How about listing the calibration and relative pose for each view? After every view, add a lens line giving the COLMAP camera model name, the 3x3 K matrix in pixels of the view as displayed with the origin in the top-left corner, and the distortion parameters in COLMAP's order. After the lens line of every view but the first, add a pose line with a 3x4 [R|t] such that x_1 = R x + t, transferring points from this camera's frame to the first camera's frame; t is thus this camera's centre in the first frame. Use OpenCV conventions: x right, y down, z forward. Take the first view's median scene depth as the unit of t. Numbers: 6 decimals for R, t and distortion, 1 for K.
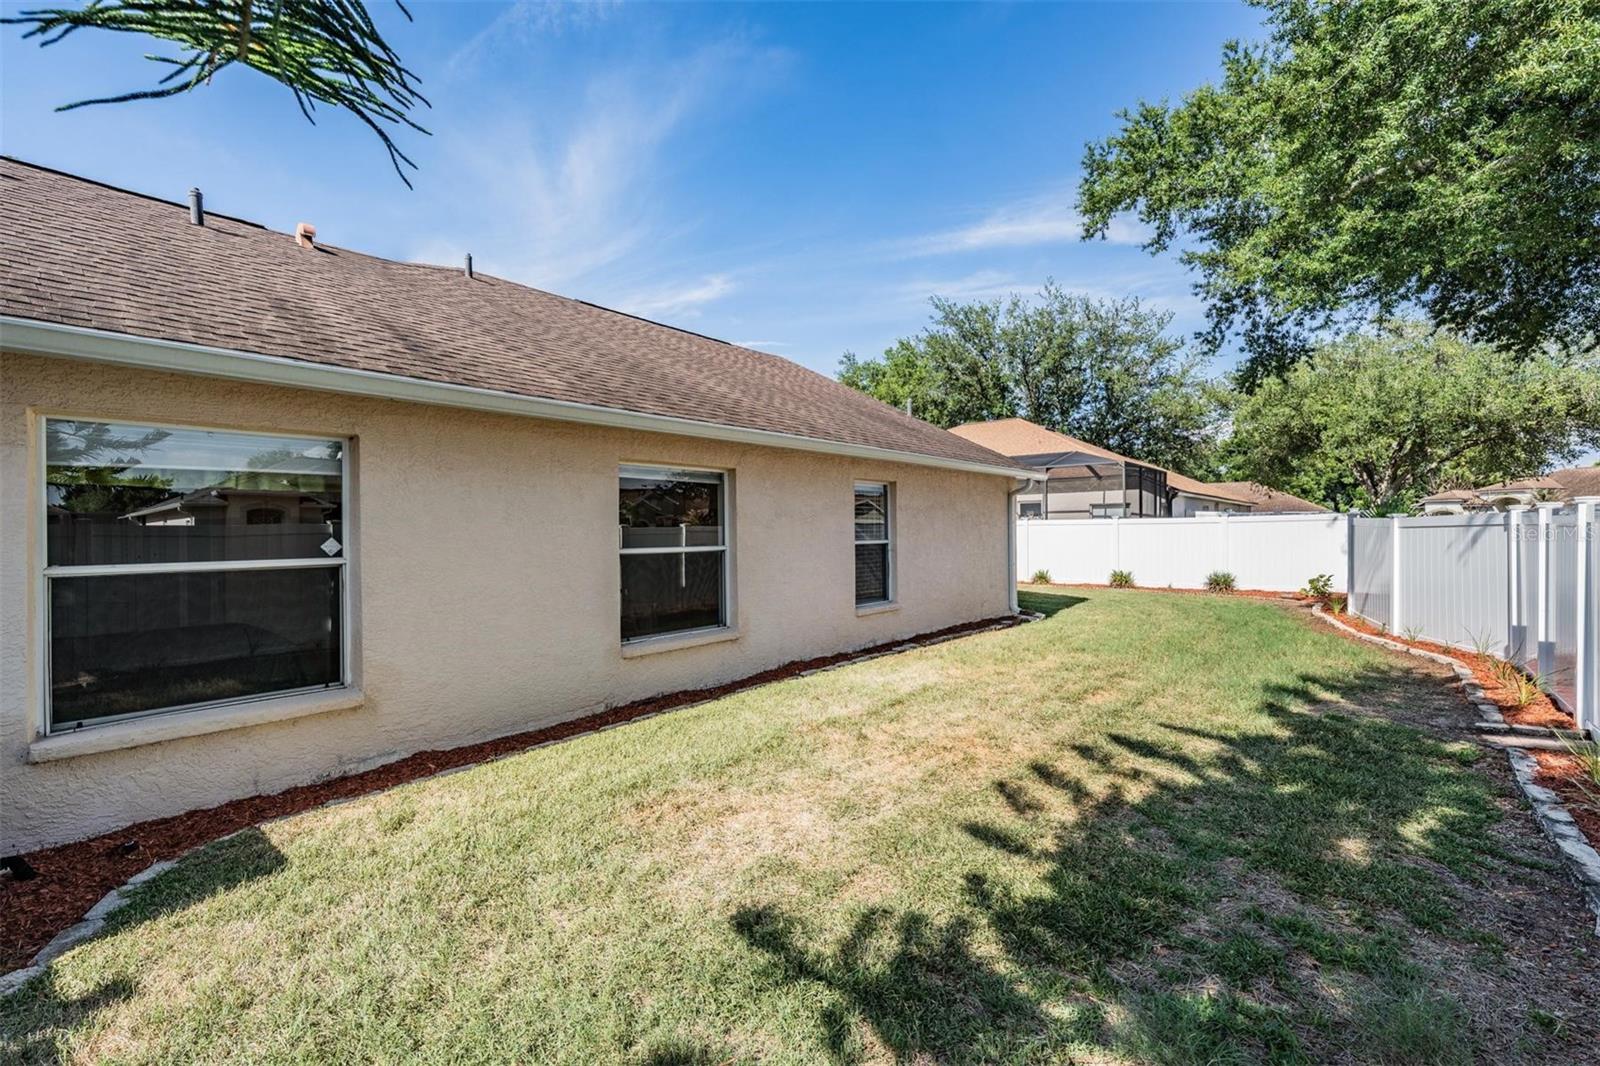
lens RADIAL K [[712.7, 0, 801.1], [0, 712.7, 515.1], [0, 0, 1]] dist [0.001107, -0.000084]
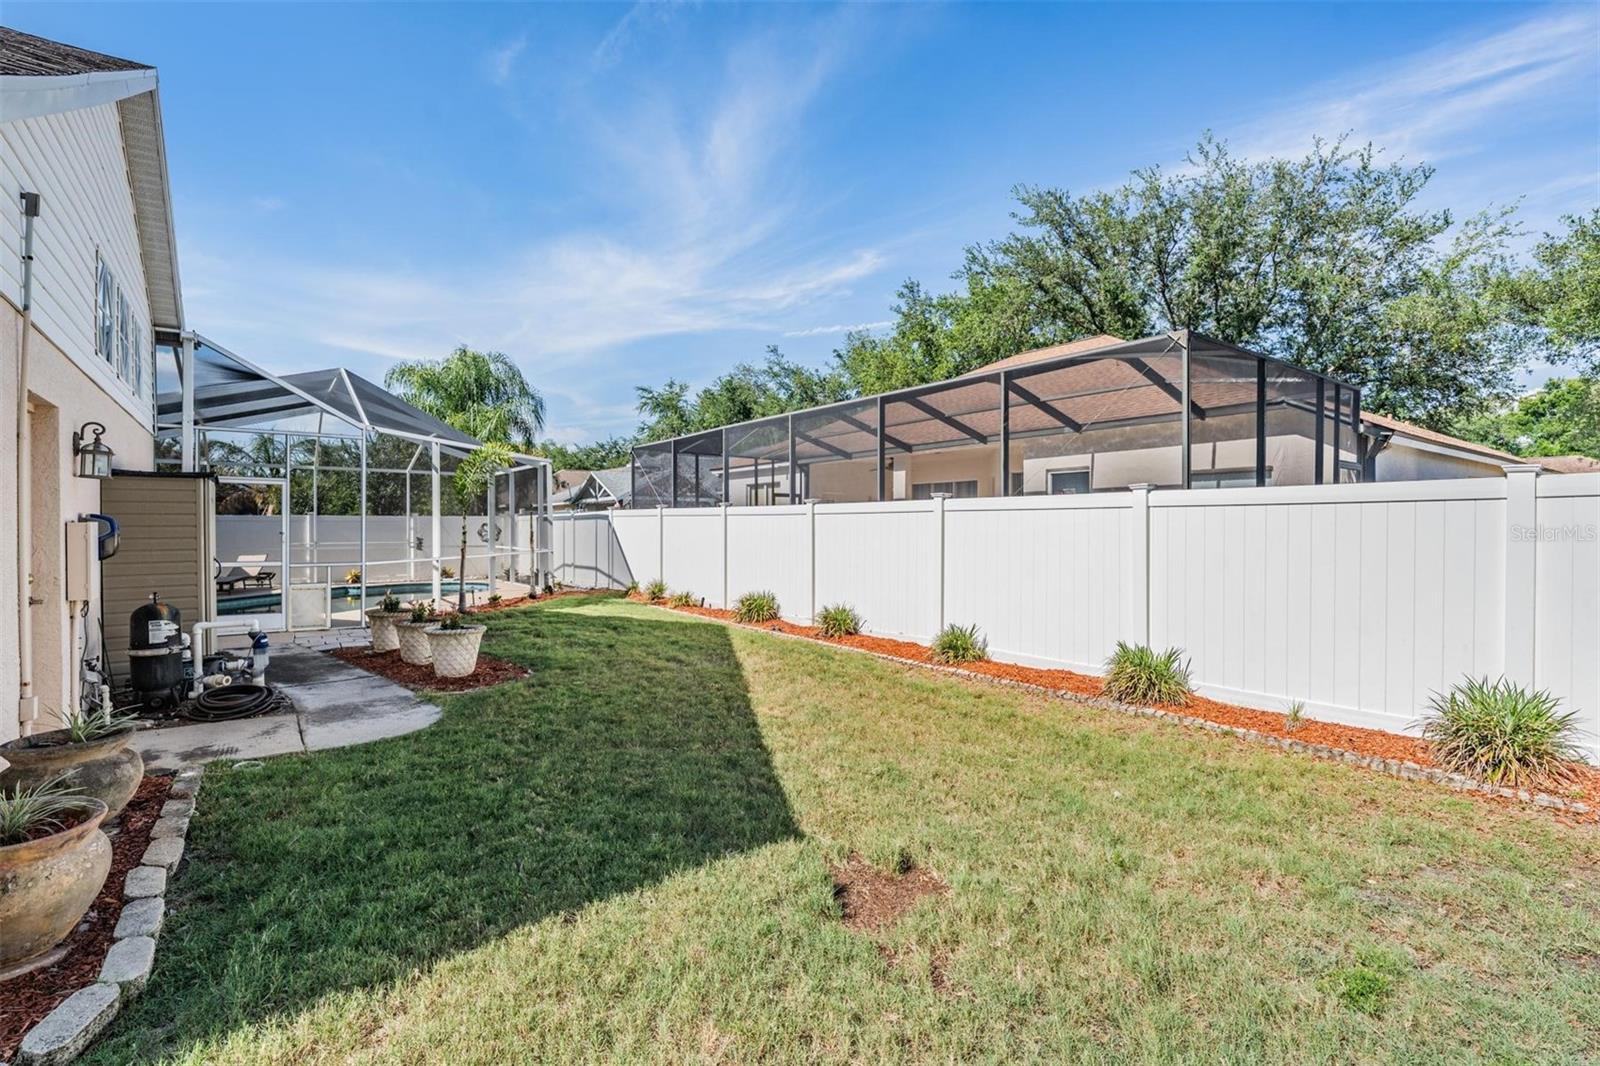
lens RADIAL K [[731.5, 0, 805.4], [0, 731.5, 523.2], [0, 0, 1]] dist [0.001276, -0.000249]
pose [[0.971071, 0.008321, -0.238646, 0.091288], [-0.003869, 0.999810, 0.019118, 0.003738], [0.238760, -0.017642, 0.970918, 0.153273]]
